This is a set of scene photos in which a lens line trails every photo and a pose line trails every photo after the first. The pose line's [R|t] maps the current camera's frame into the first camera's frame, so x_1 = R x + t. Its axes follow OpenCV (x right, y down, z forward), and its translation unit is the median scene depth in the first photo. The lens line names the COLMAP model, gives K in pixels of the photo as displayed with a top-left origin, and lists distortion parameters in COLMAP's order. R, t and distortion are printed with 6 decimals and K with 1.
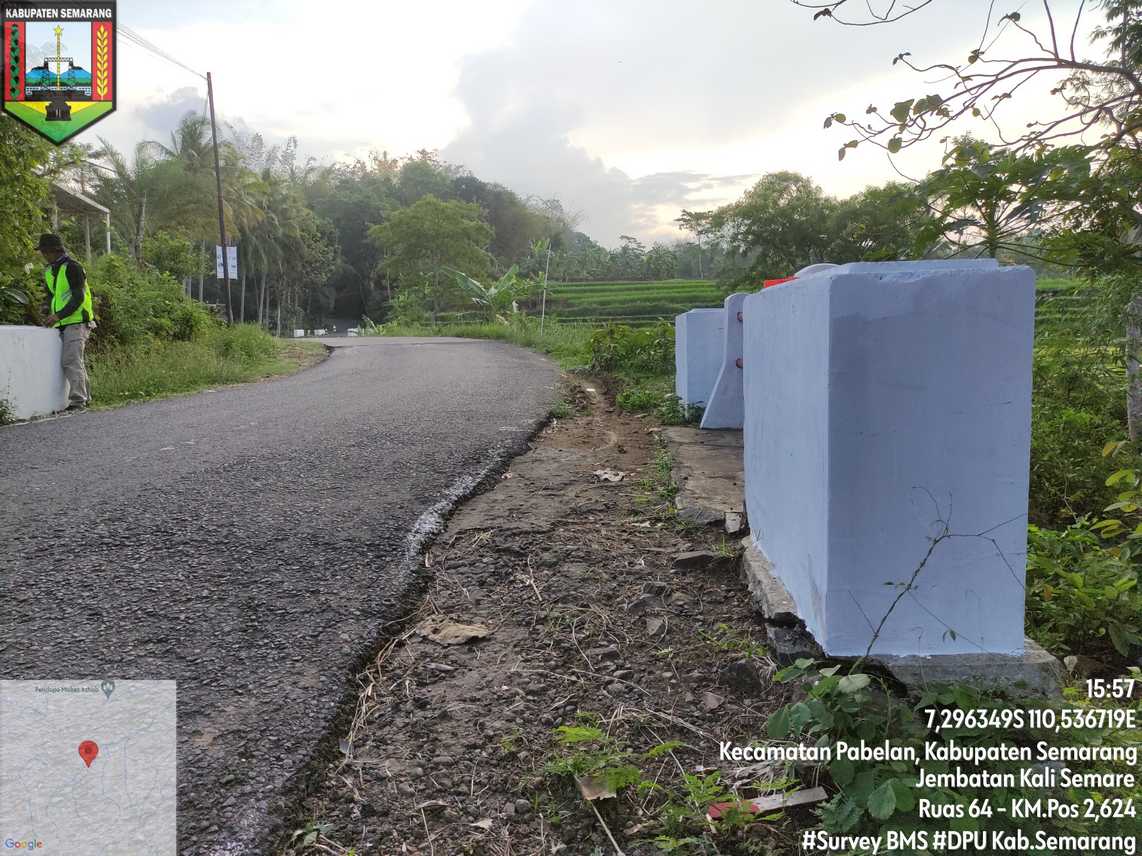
lens RADIAL K [[852.5, 0, 570.1], [0, 852.5, 432.2], [0, 0, 1]] dist [0.019651, -0.006580]
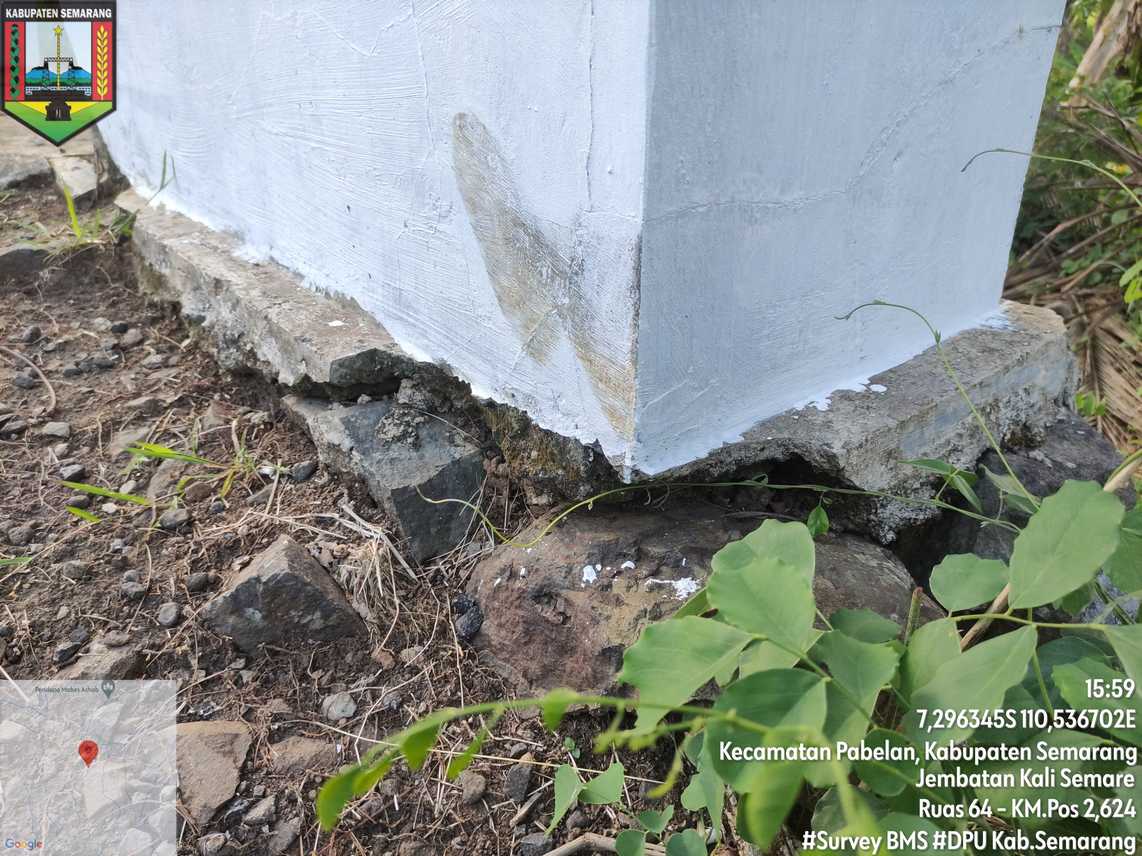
lens RADIAL K [[852.5, 0, 570.1], [0, 852.5, 432.2], [0, 0, 1]] dist [0.019651, -0.006580]
pose [[0.745999, -0.288237, 0.600337, 0.103941], [0.076185, 0.932499, 0.353046, 0.120961], [-0.661575, -0.217636, 0.717603, 0.648548]]
